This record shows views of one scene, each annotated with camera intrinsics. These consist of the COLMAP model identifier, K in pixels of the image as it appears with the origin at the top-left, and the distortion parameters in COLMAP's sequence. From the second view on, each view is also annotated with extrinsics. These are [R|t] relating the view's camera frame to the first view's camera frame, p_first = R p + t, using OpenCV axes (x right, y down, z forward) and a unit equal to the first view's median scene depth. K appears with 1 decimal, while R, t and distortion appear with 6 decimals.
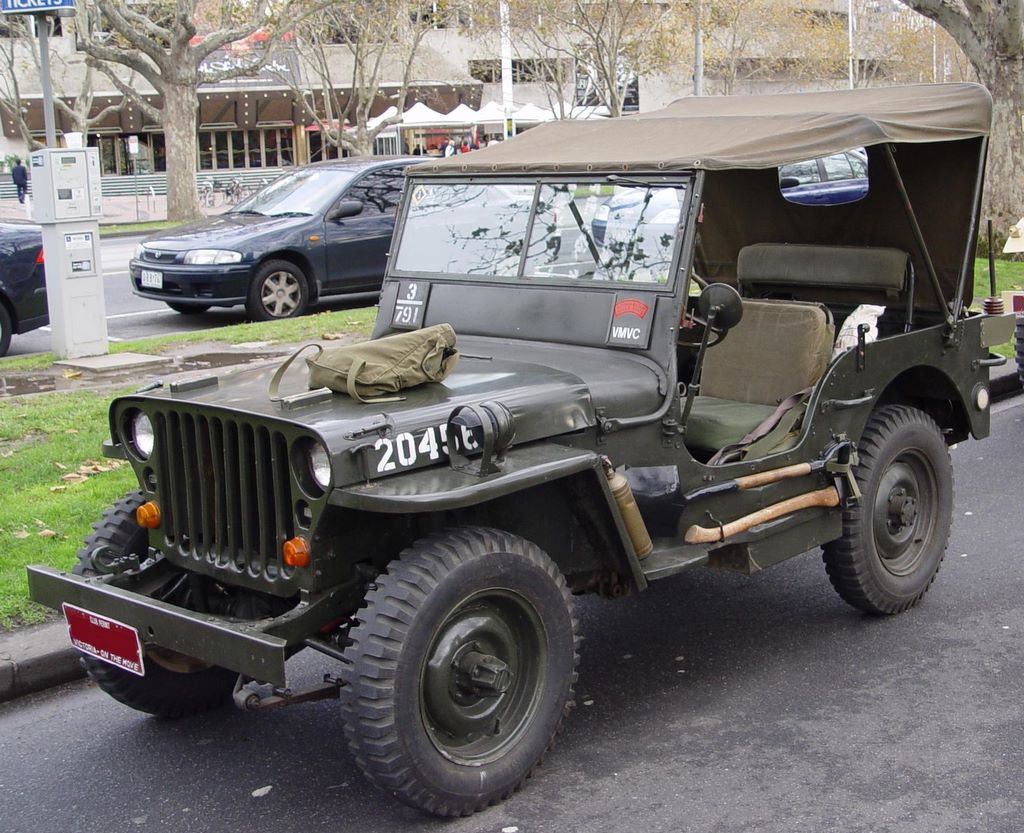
lens RADIAL K [[1536.2, 0, 512.1], [0, 1536.2, 419.4], [0, 0, 1]] dist [-0.130774, 0.000000]
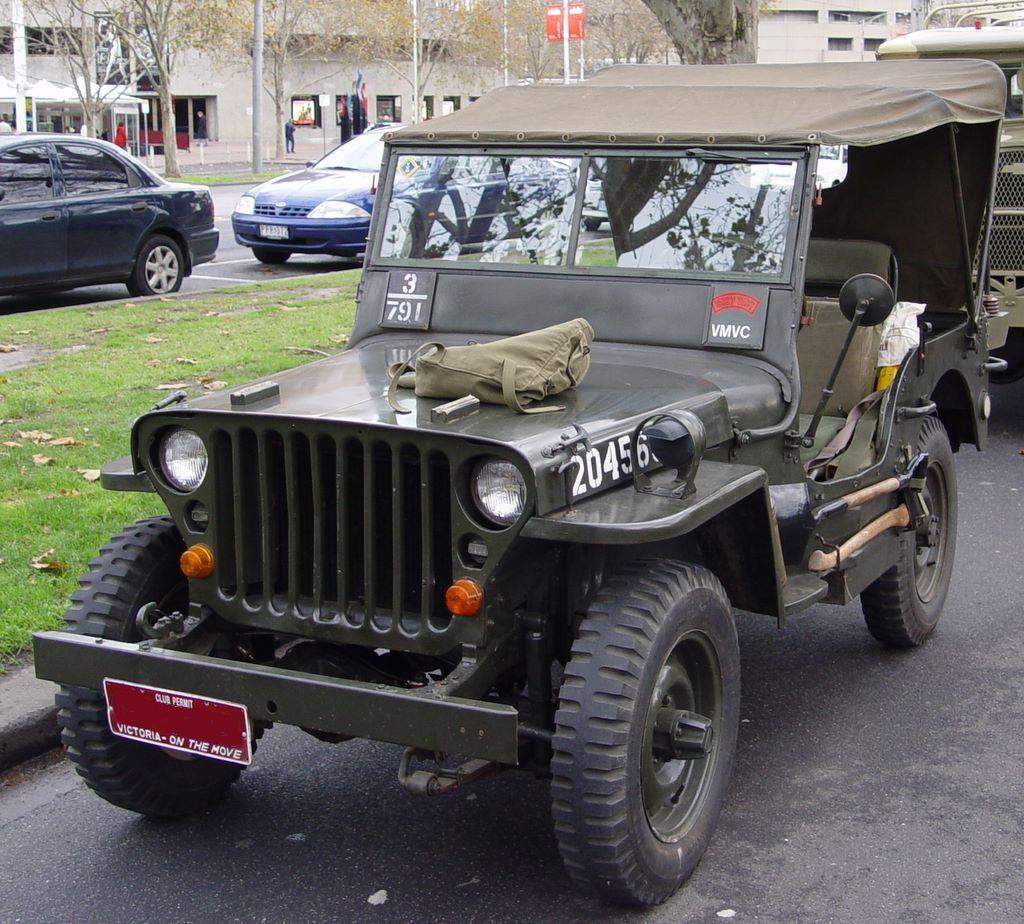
lens RADIAL K [[1754.0, 0, 512.0], [0, 1754.0, 461.4], [0, 0, 1]] dist [-0.127260, 0.000000]
pose [[0.962211, -0.019776, 0.271585, -0.323842], [0.017445, 0.999787, 0.010995, 0.004044], [-0.271744, -0.005841, 0.962352, 0.088145]]
